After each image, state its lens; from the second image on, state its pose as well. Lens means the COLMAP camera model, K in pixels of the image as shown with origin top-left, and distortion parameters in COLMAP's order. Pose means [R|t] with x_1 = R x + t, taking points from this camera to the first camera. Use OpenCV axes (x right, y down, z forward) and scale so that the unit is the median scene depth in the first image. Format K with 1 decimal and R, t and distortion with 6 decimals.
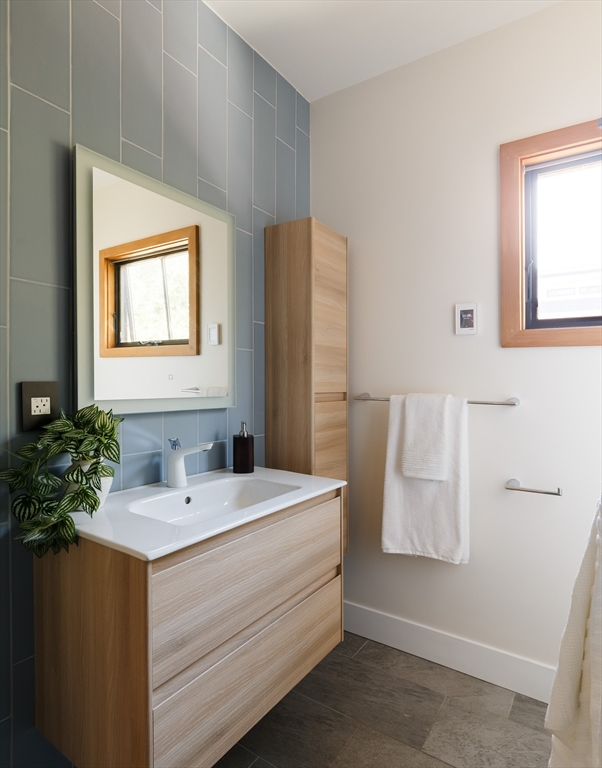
lens RADIAL K [[459.7, 0, 301.0], [0, 459.7, 384.0], [0, 0, 1]] dist [-0.002186, -0.000514]
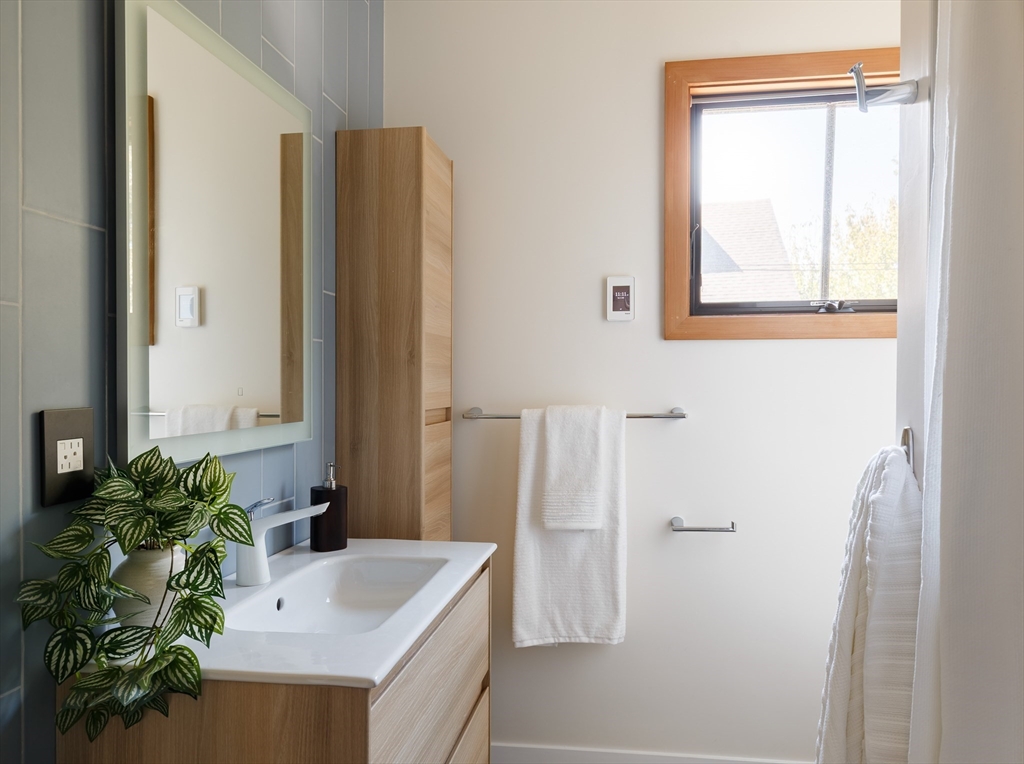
lens RADIAL K [[876.2, 0, 511.4], [0, 876.2, 397.9], [0, 0, 1]] dist [0.006491, 0.001526]
pose [[0.862490, -0.027871, 0.505307, -0.476515], [0.018222, 0.999545, 0.024028, -0.024326], [-0.505747, -0.011516, 0.862605, -0.084081]]
